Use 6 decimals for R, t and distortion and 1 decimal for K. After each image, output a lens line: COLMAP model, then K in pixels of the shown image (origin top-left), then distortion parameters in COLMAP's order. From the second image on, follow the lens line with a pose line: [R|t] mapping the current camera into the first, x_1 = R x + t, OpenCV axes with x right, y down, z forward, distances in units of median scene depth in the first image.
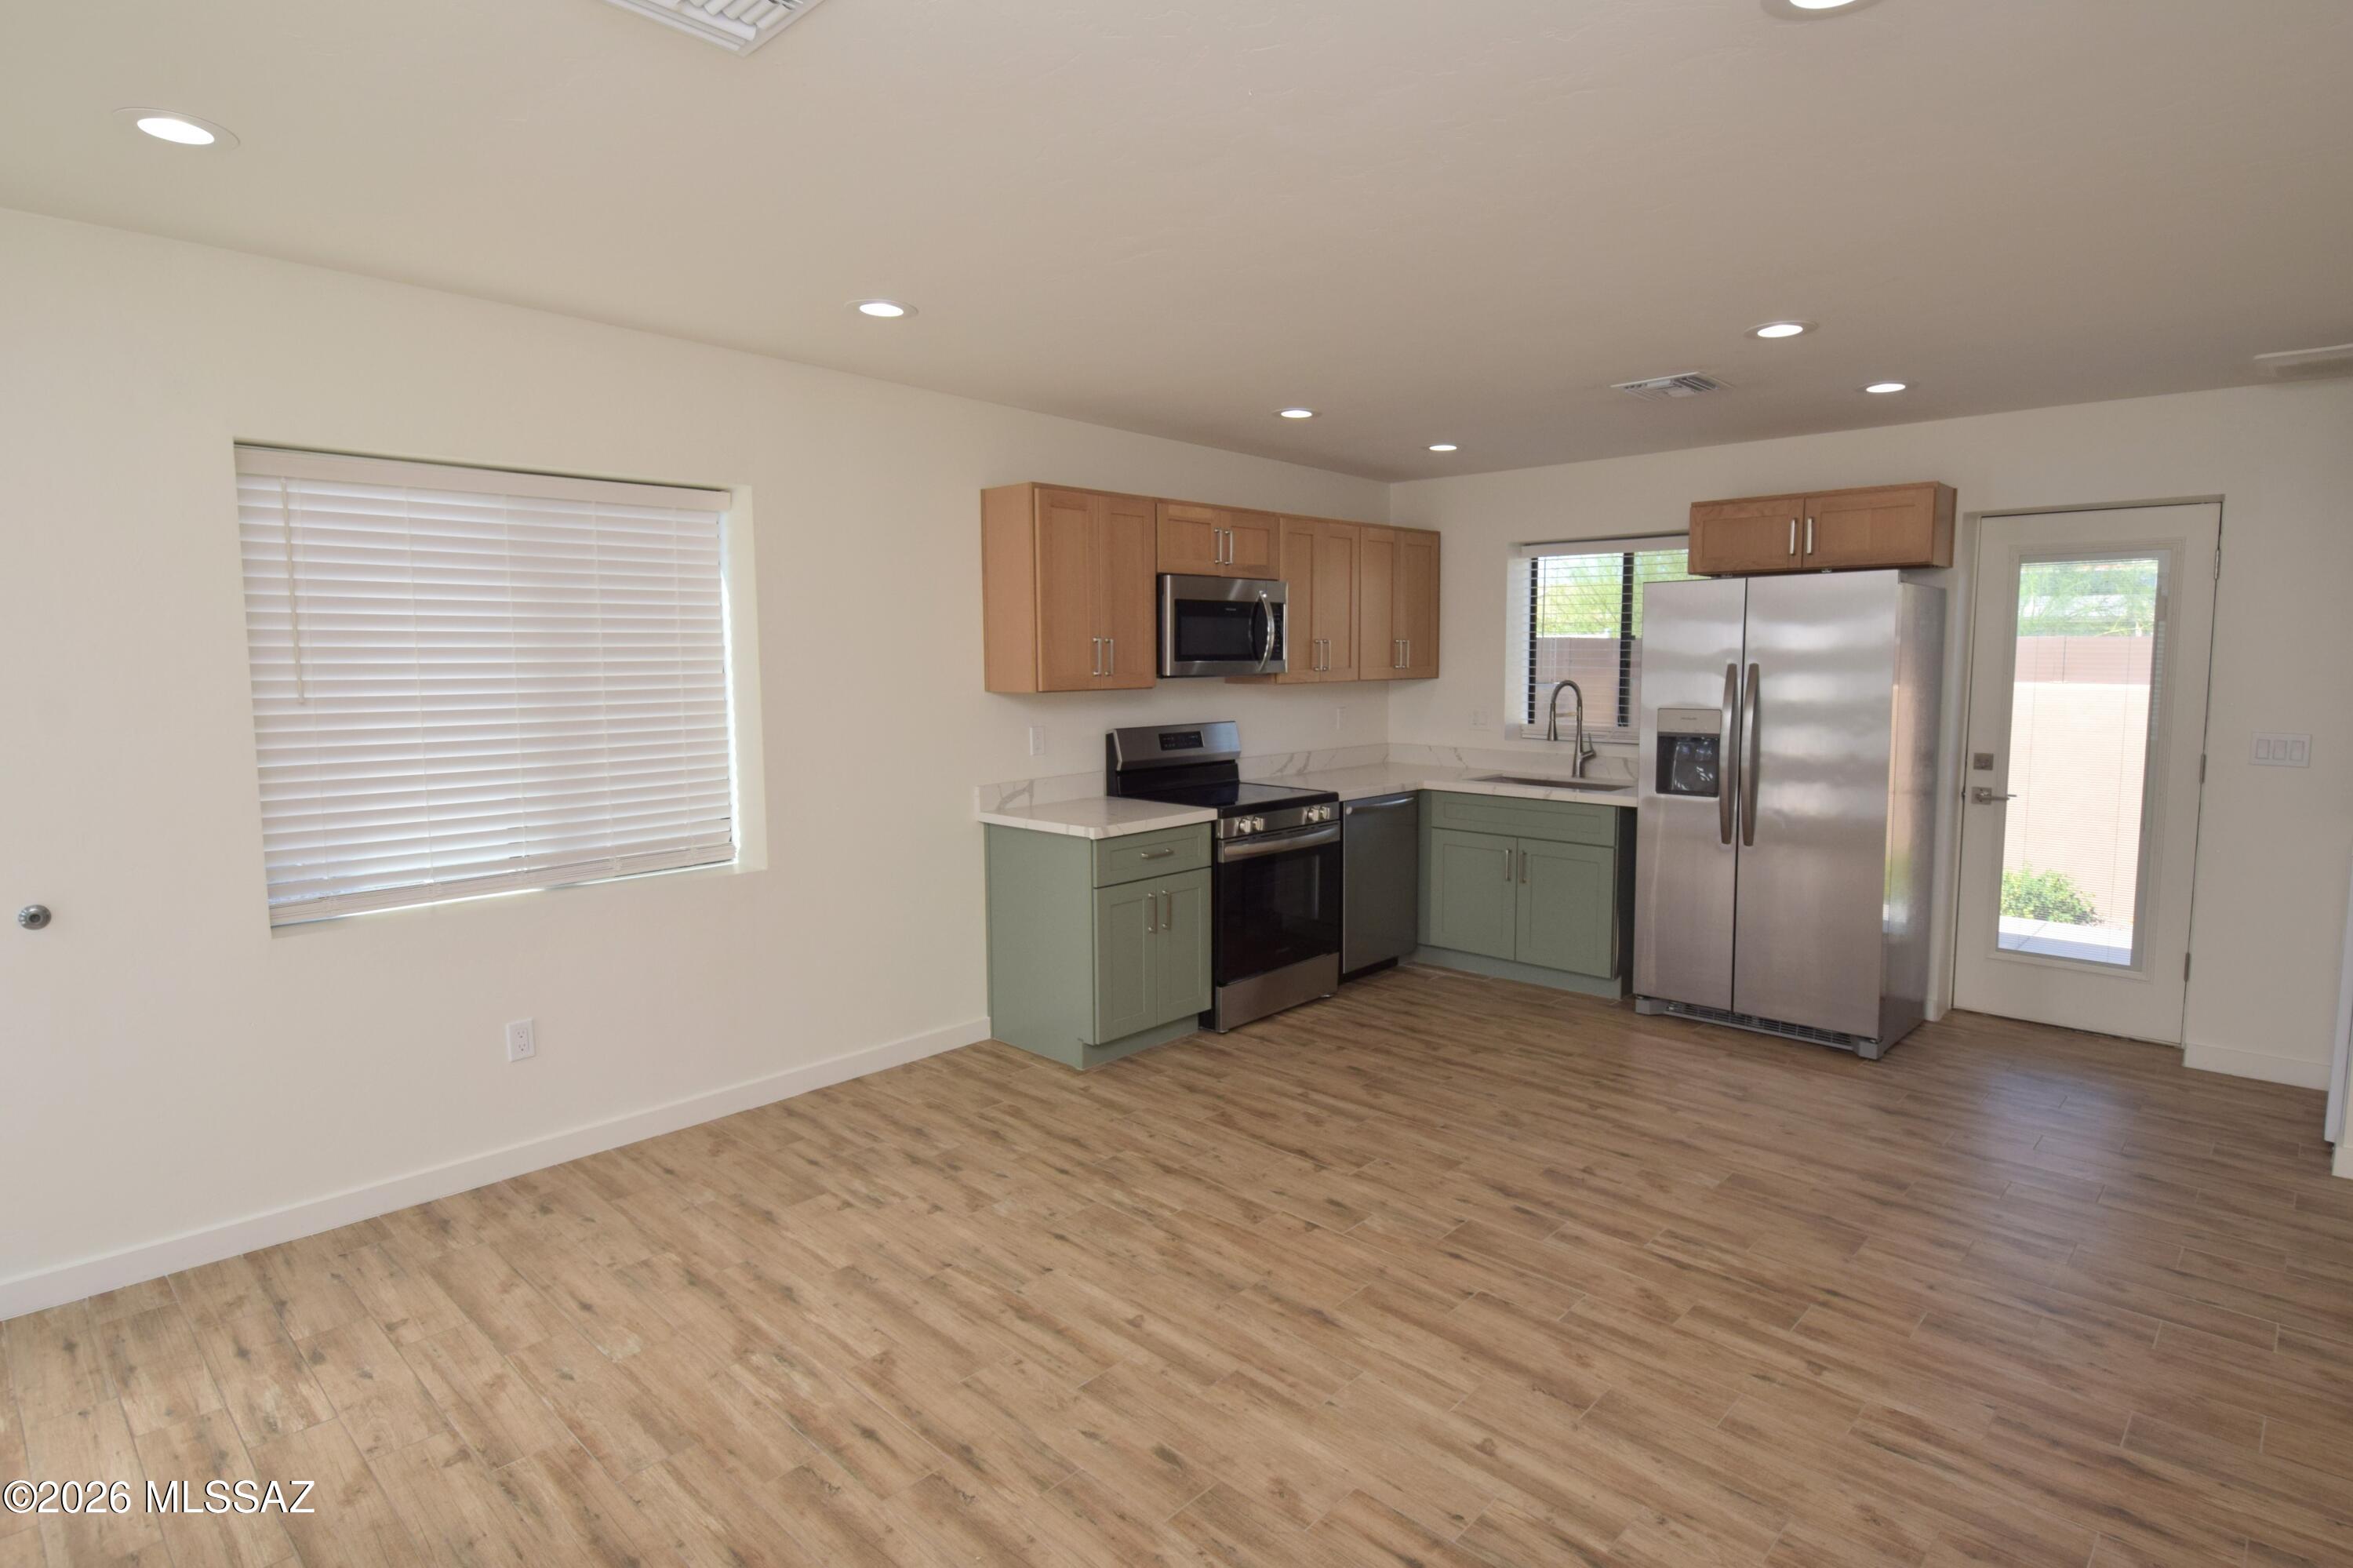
lens RADIAL K [[1224.5, 0, 1197.7], [0, 1224.5, 775.5], [0, 0, 1]] dist [0.019861, -0.028365]
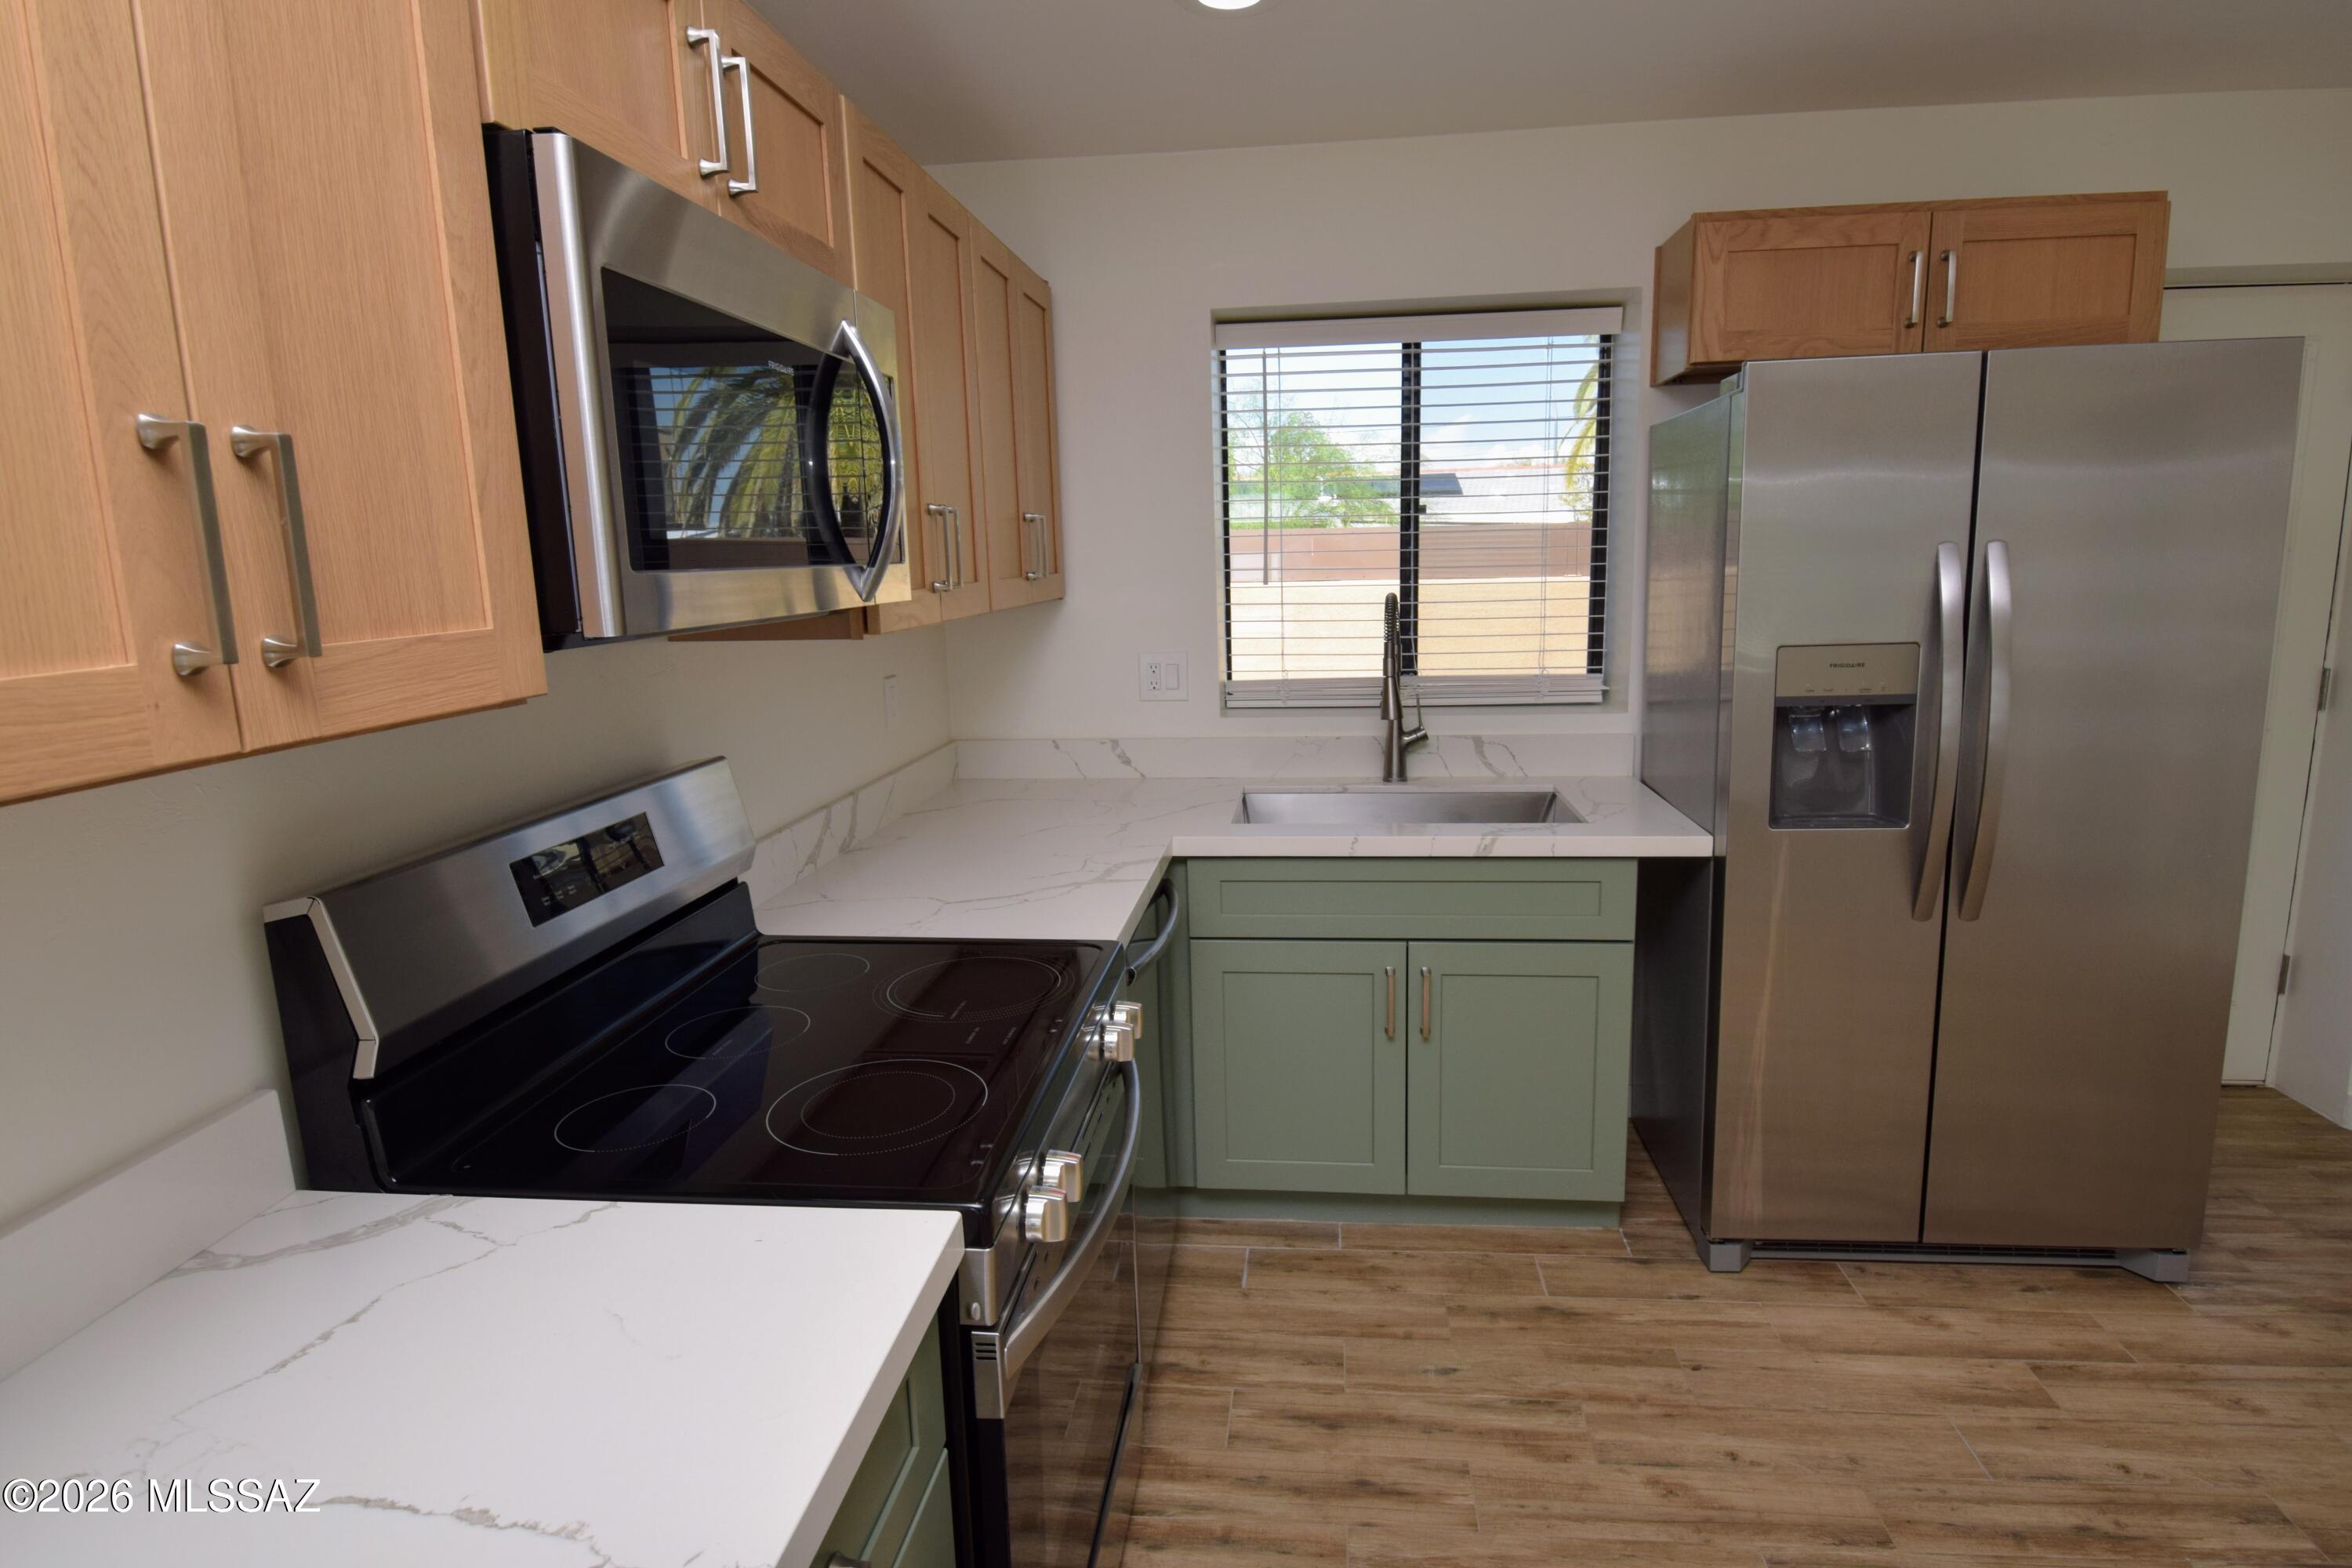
lens RADIAL K [[1223.9, 0, 1197.2], [0, 1223.9, 775.5], [0, 0, 1]] dist [0.019861, -0.028365]
pose [[0.795260, -0.126120, 0.593005, -0.076020], [0.084229, 0.991622, 0.097940, -0.073249], [-0.600389, -0.027940, 0.799220, 0.801462]]
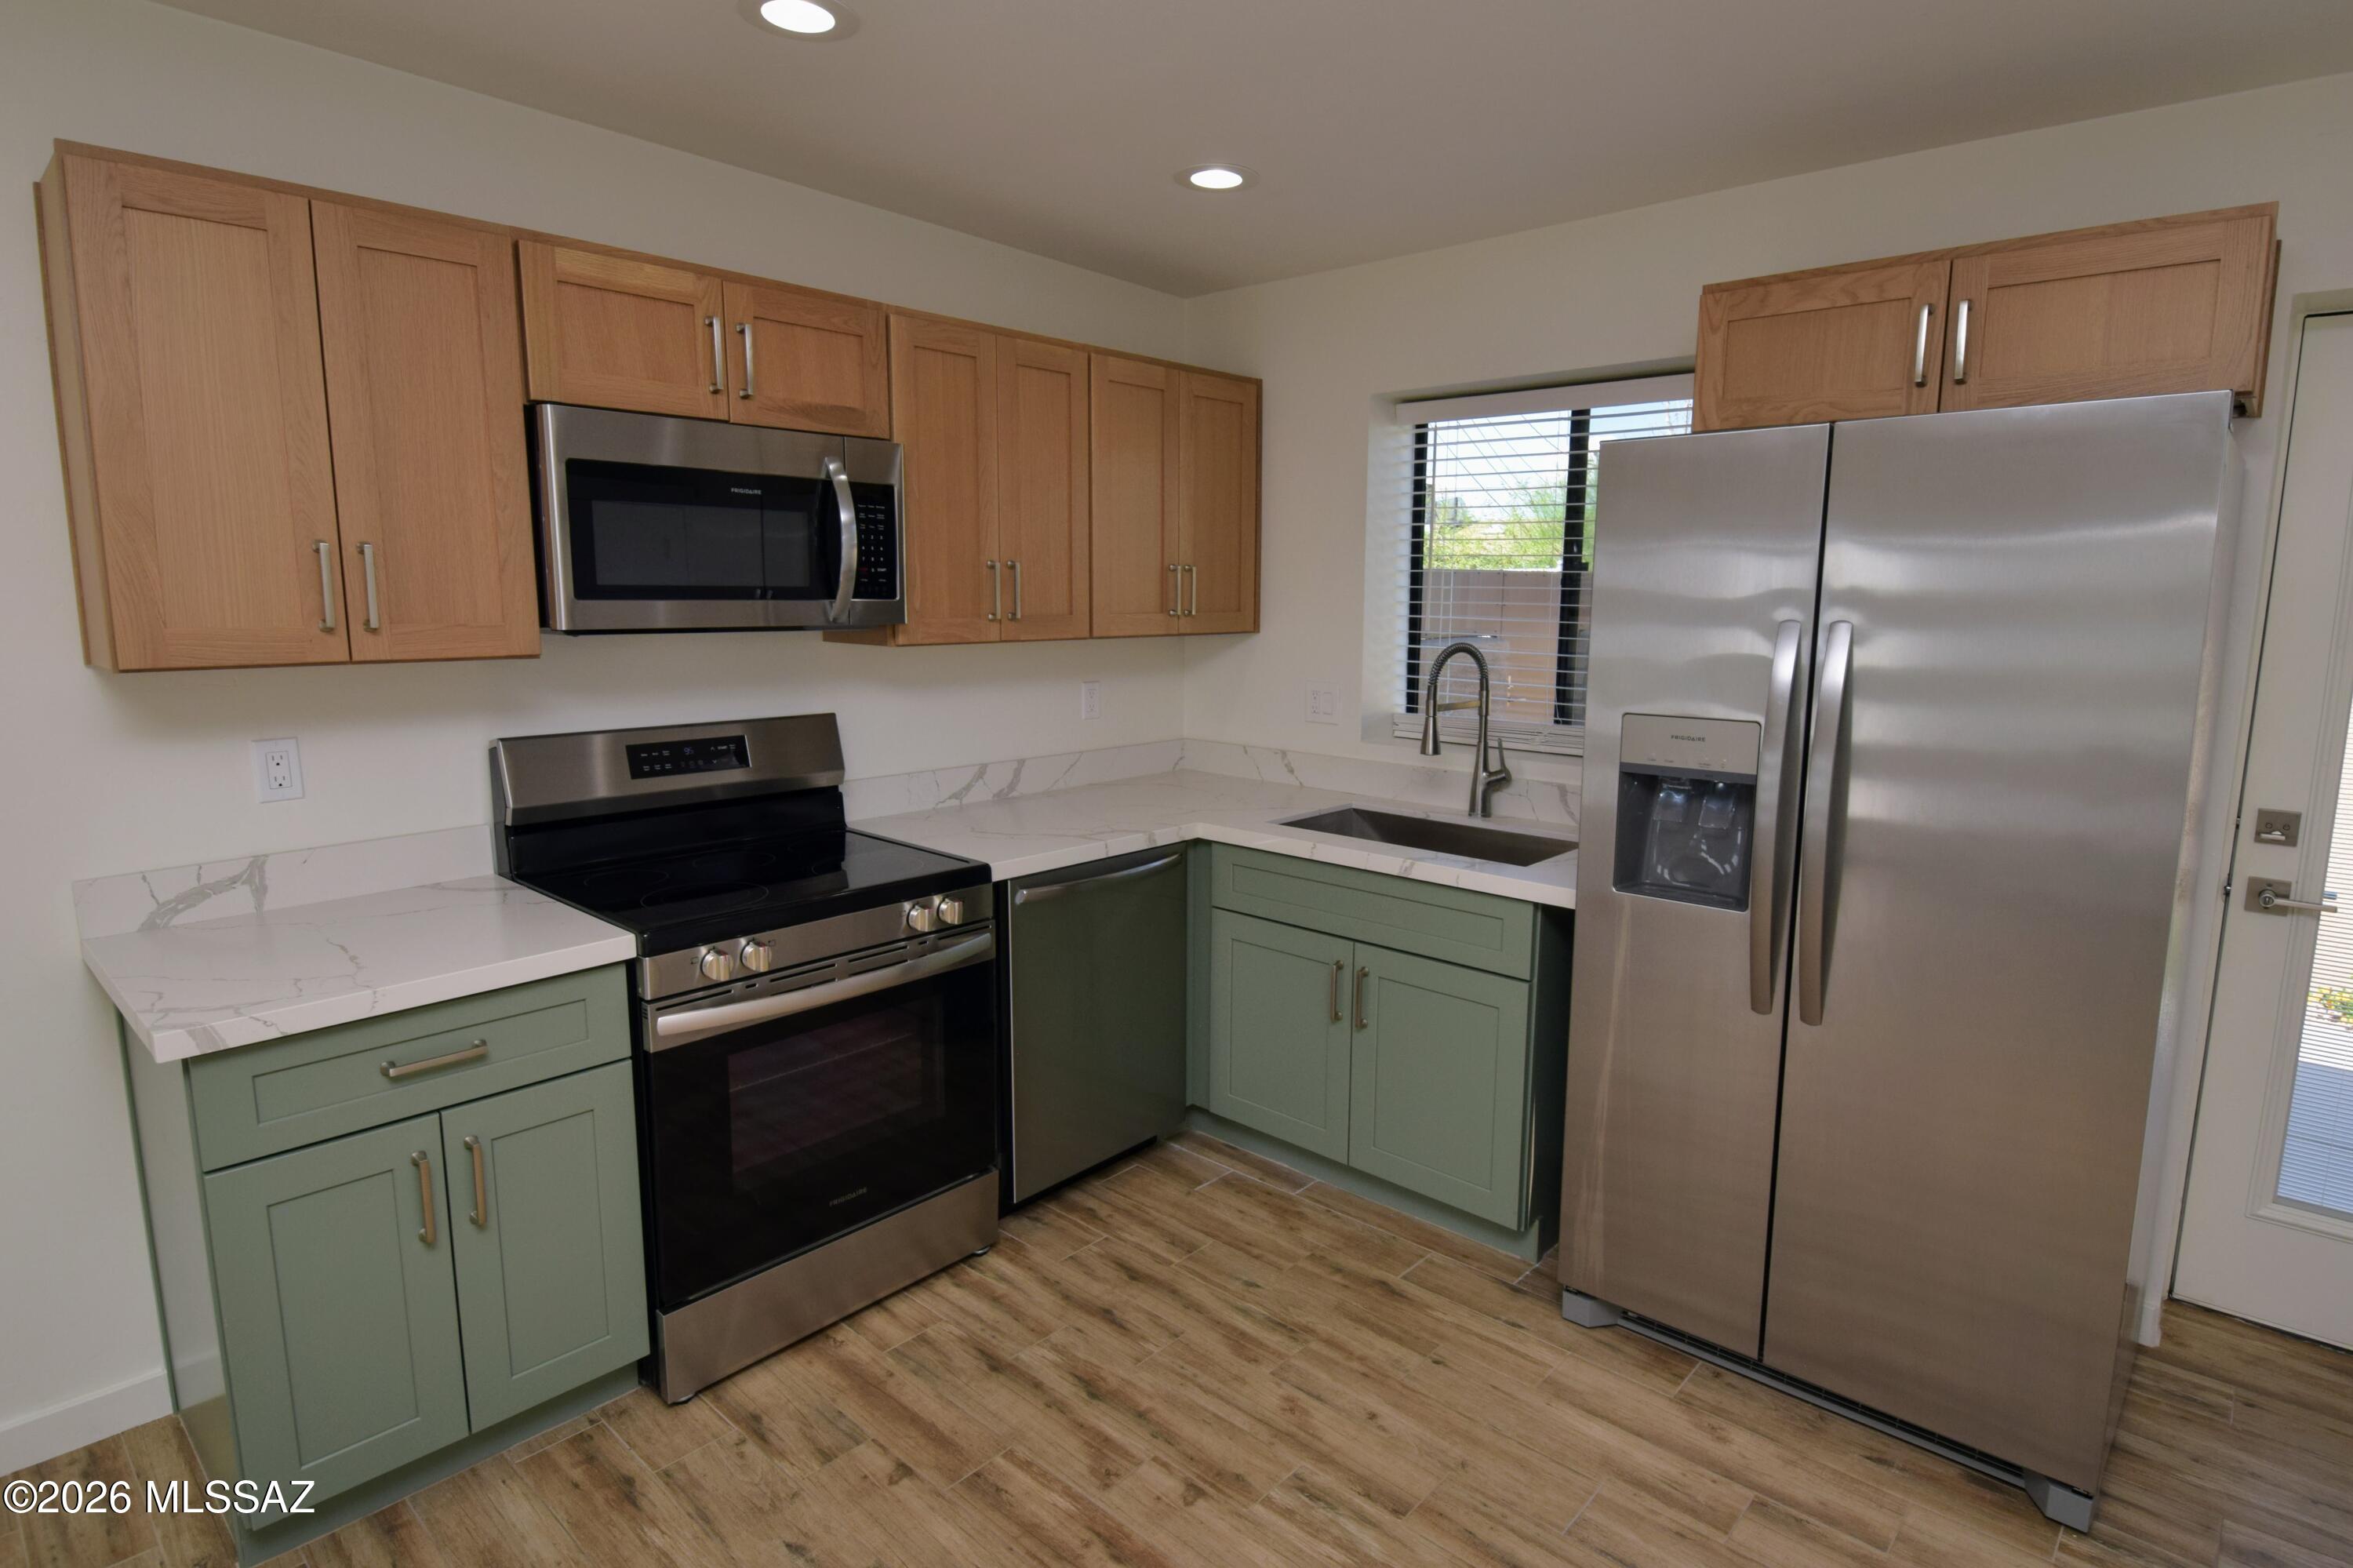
lens RADIAL K [[1224.5, 0, 1197.7], [0, 1224.5, 775.5], [0, 0, 1]] dist [0.019861, -0.028365]
pose [[0.999676, 0.009167, 0.023752, 0.211438], [-0.010364, 0.998656, 0.050791, -0.055409], [-0.023255, -0.051021, 0.998427, 0.559980]]
